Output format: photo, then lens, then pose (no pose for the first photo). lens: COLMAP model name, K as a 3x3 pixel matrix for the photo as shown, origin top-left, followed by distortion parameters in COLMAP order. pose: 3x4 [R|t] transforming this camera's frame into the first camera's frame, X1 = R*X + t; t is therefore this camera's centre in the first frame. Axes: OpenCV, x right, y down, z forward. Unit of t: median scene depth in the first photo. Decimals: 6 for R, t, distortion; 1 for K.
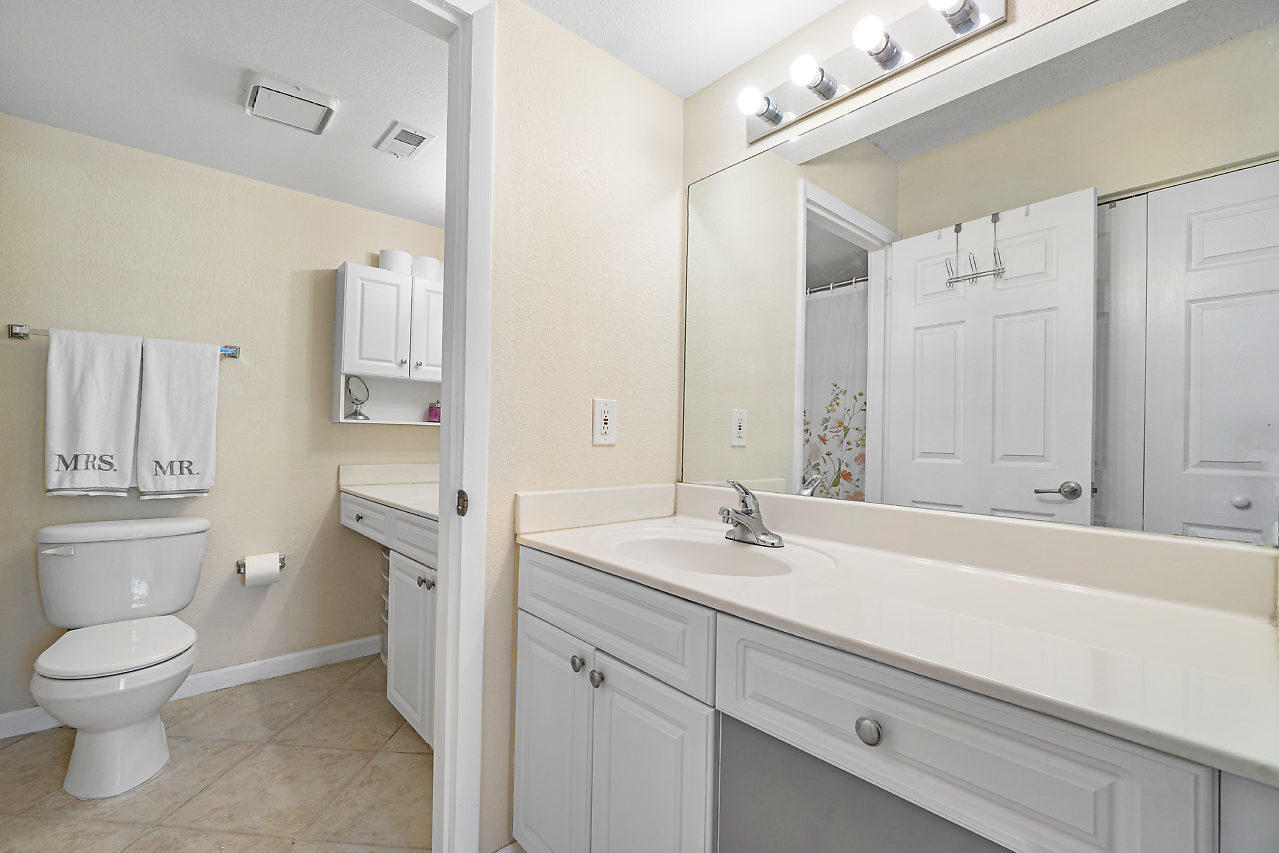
lens RADIAL K [[557.1, 0, 636.4], [0, 557.1, 431.7], [0, 0, 1]] dist [-0.004924, 0.000033]
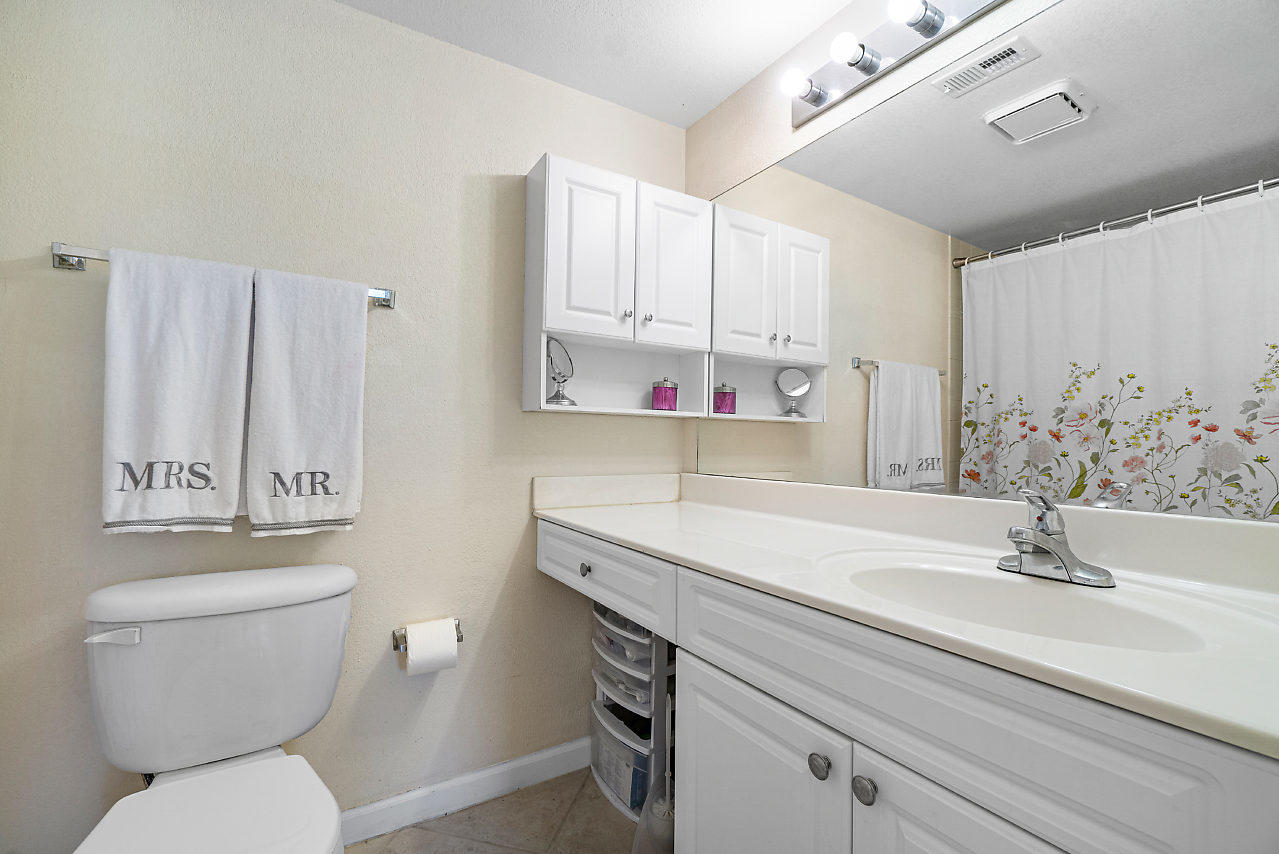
lens RADIAL K [[553.5, 0, 632.5], [0, 553.5, 428.4], [0, 0, 1]] dist [0.001085, 0.000303]
pose [[0.988173, -0.001858, -0.153335, -0.375331], [0.002005, 0.999998, 0.000804, 0.005059], [0.153333, -0.001102, 0.988174, 0.448119]]
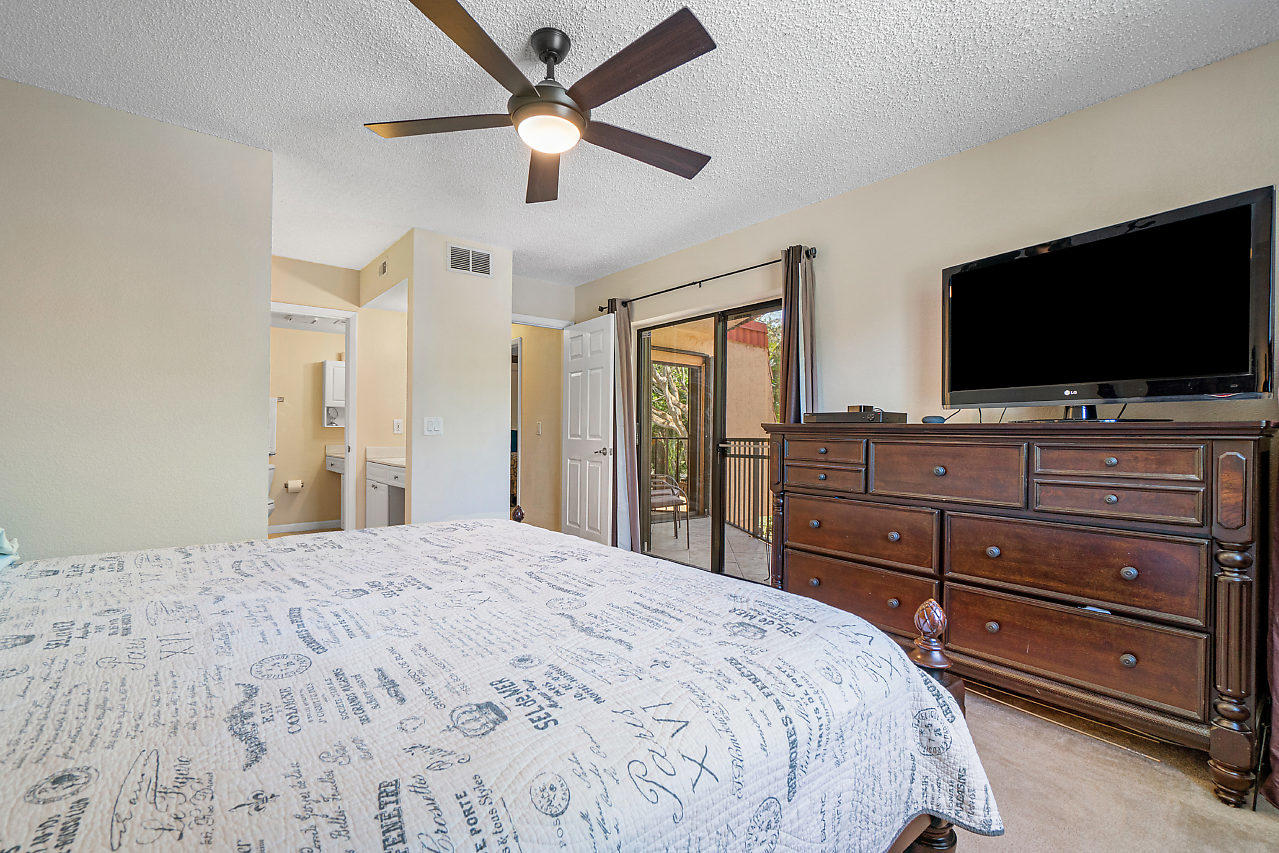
lens RADIAL K [[553.5, 0, 632.5], [0, 553.5, 427.9], [0, 0, 1]] dist [0.001085, 0.000303]
pose [[0.999413, -0.017528, -0.029425, 0.973262], [0.017771, 0.999810, 0.008024, -0.009145], [0.029279, -0.008542, 0.999535, -1.522738]]
